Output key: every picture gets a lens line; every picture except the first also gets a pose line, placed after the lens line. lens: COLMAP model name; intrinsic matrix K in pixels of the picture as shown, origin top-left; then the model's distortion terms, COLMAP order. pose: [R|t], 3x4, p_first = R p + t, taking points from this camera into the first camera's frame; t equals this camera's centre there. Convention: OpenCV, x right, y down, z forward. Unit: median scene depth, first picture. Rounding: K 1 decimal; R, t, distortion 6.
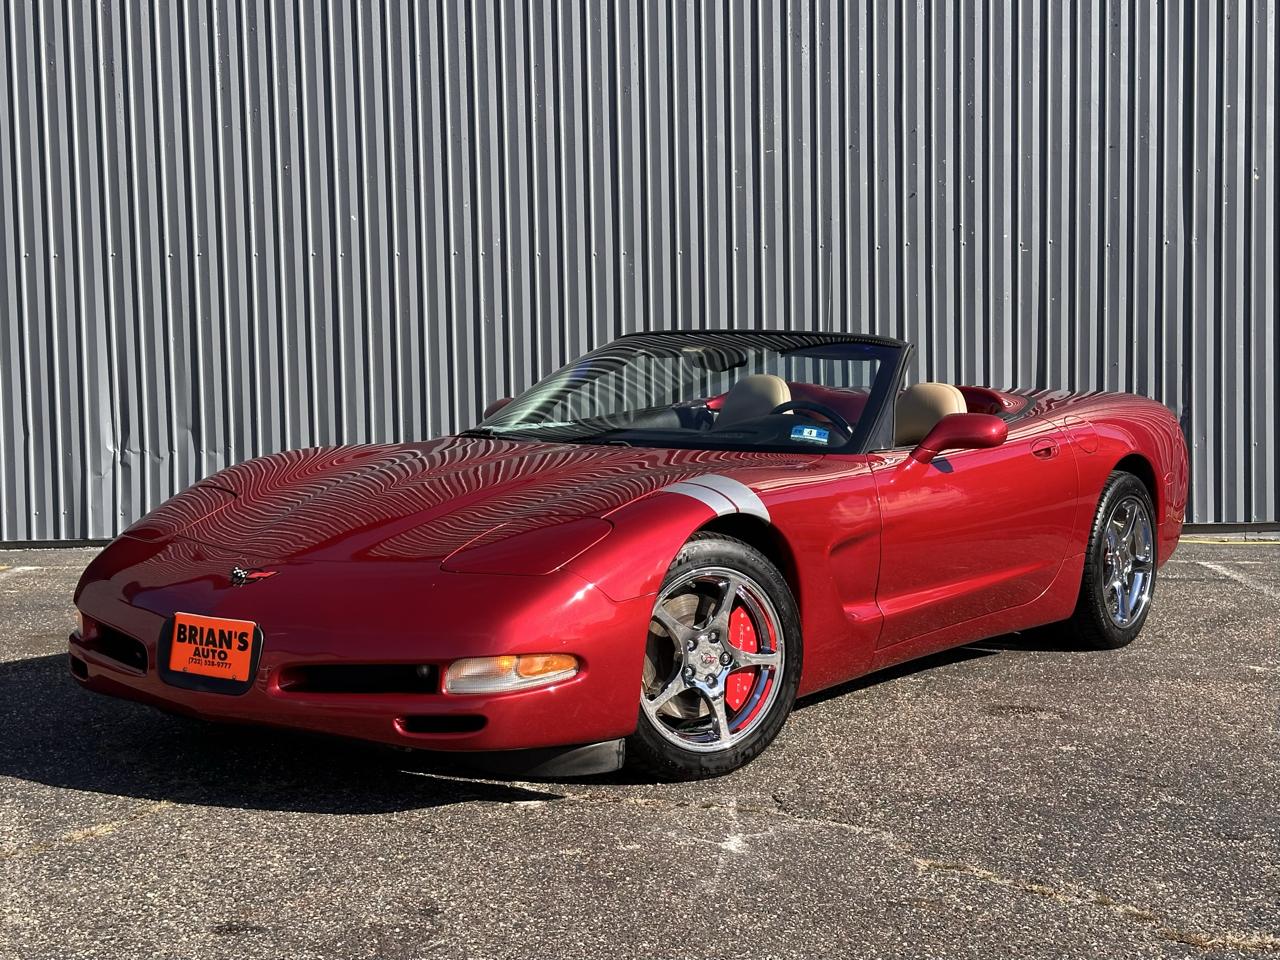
lens RADIAL K [[1817.3, 0, 636.0], [0, 1817.3, 481.9], [0, 0, 1]] dist [0.207973, -0.424038]
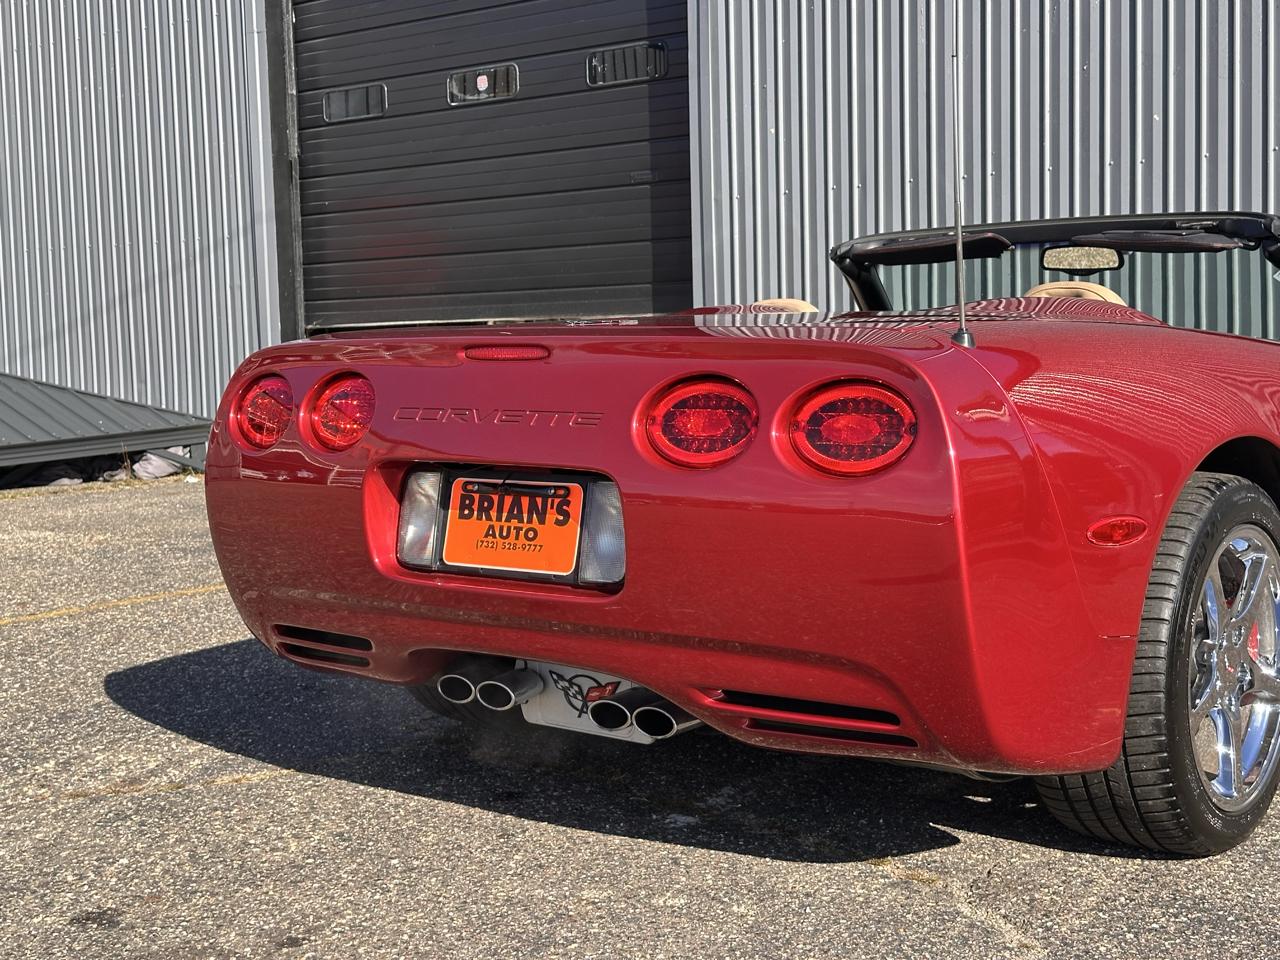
lens RADIAL K [[1769.9, 0, 640.9], [0, 1769.9, 482.7], [0, 0, 1]] dist [0.209366, -0.441403]
pose [[0.809760, 0.040860, -0.585337, 0.307234], [-0.022728, 0.999008, 0.038294, 0.002641], [0.586321, -0.017706, 0.809886, 0.315483]]
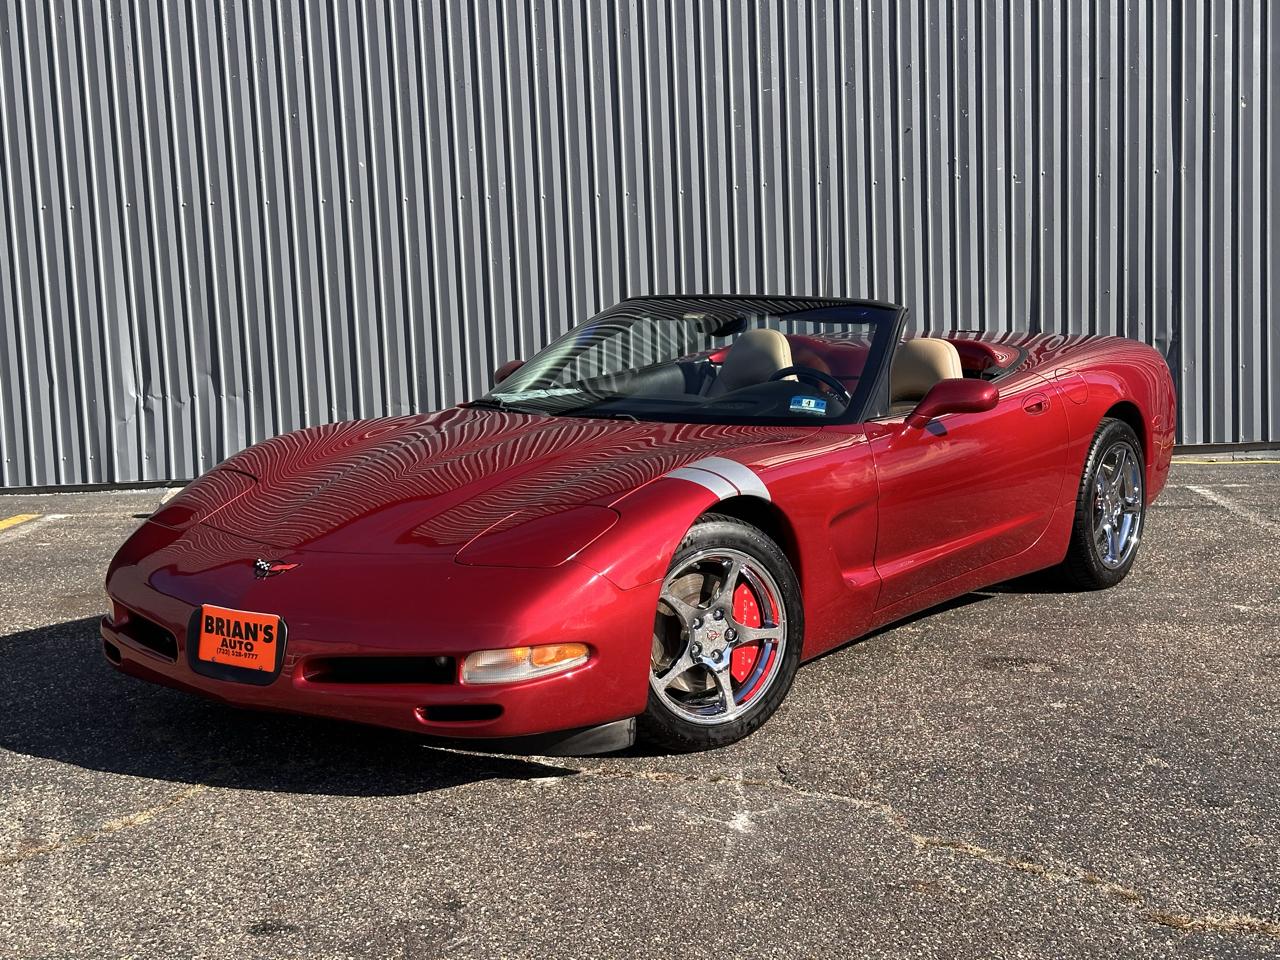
lens RADIAL K [[1766.4, 0, 648.3], [0, 1766.4, 475.9], [0, 0, 1]] dist [0.207247, -0.419203]
pose [[0.999770, -0.021458, 0.000387, 0.003292], [0.021402, 0.998151, 0.056888, -0.046607], [-0.001607, -0.056867, 0.998380, -0.008042]]
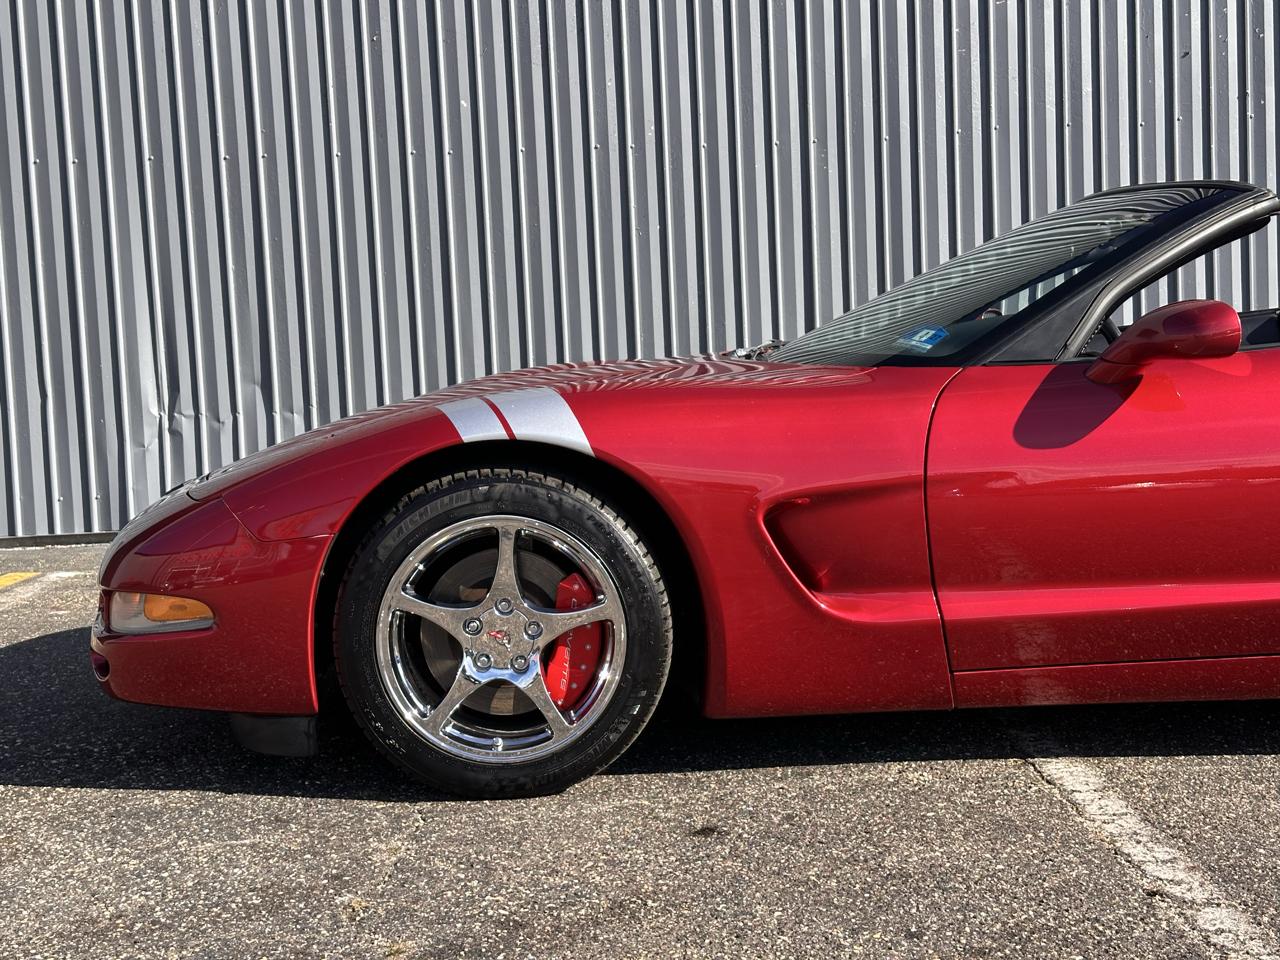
lens RADIAL K [[1775.7, 0, 648.1], [0, 1775.7, 461.7], [0, 0, 1]] dist [0.217148, -0.455927]
pose [[0.998545, -0.029655, 0.045041, -0.225214], [0.029178, 0.999511, 0.011210, 0.000302], [-0.045352, -0.009880, 0.998922, 0.473498]]
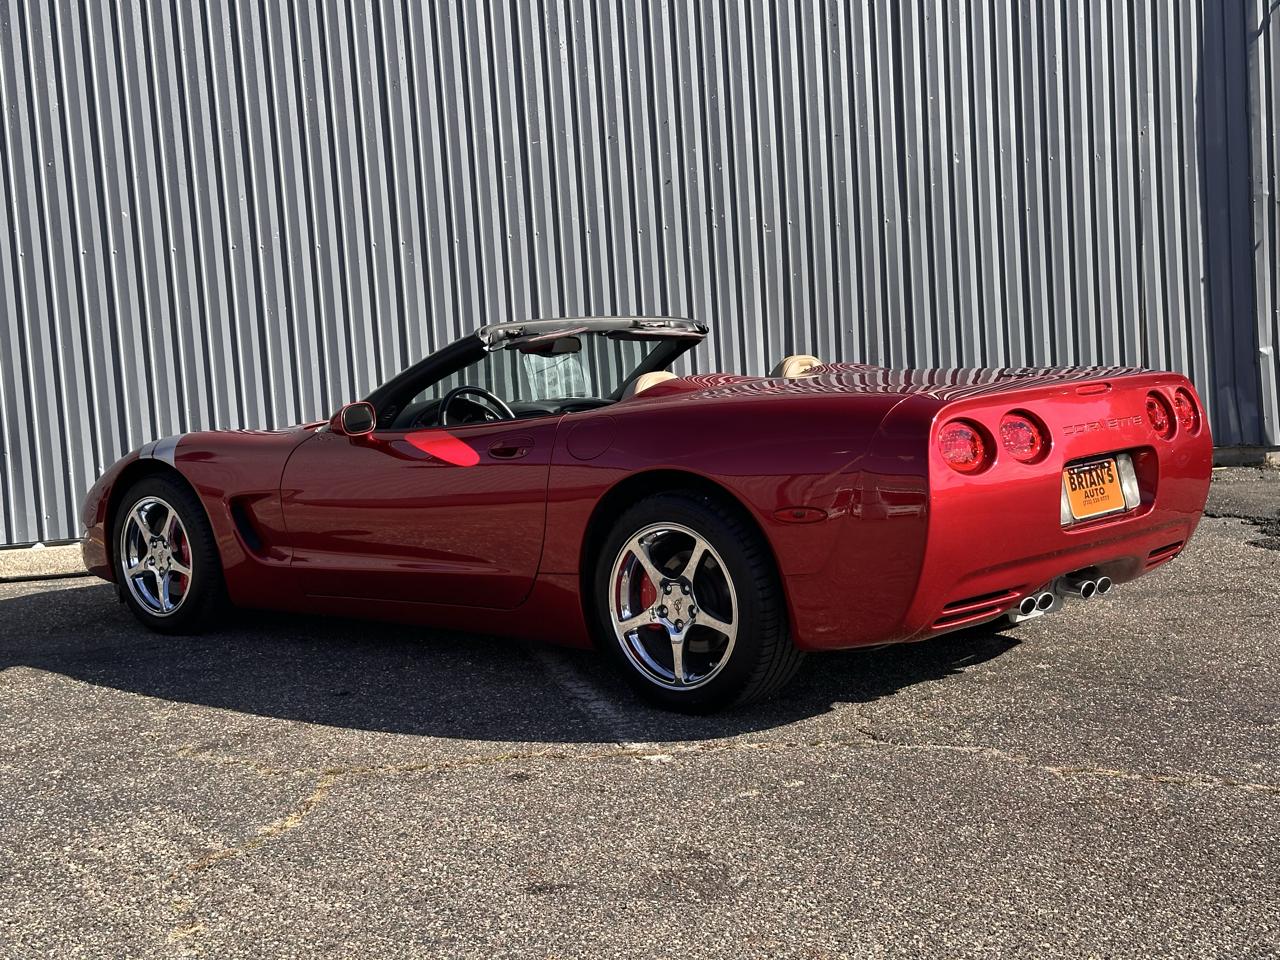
lens RADIAL K [[1769.9, 0, 640.9], [0, 1769.9, 482.7], [0, 0, 1]] dist [0.209366, -0.441403]
pose [[0.965593, -0.064846, 0.251843, -0.272049], [0.060781, 0.997865, 0.023896, -0.011765], [-0.252855, -0.007767, 0.967473, -0.019105]]
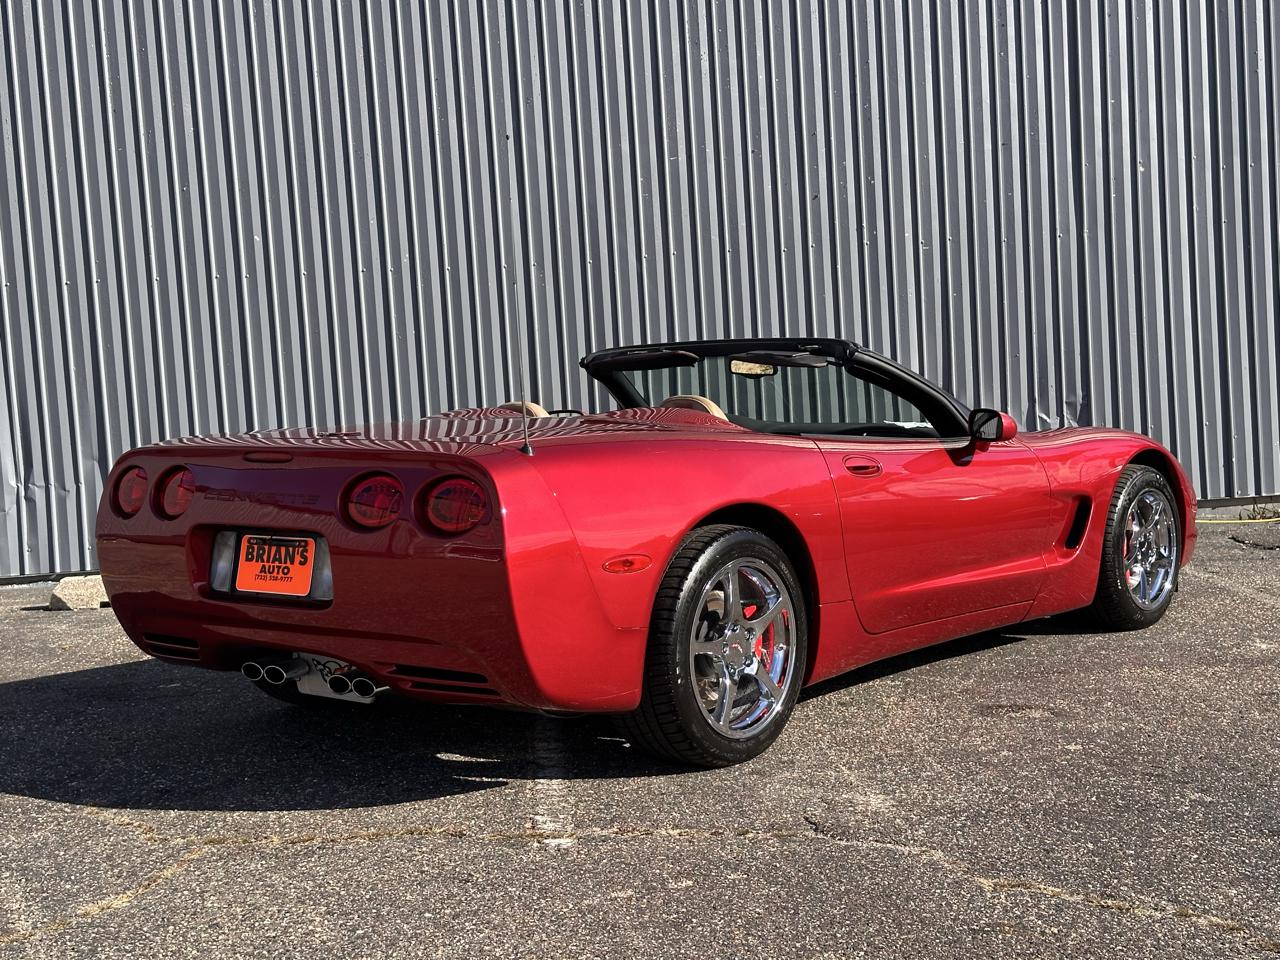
lens RADIAL K [[1769.9, 0, 640.9], [0, 1769.9, 482.7], [0, 0, 1]] dist [0.209366, -0.441403]
pose [[0.995191, -0.047335, 0.085757, -0.073307], [0.047167, 0.998879, 0.003986, -0.013426], [-0.085849, 0.000078, 0.996308, 0.046375]]
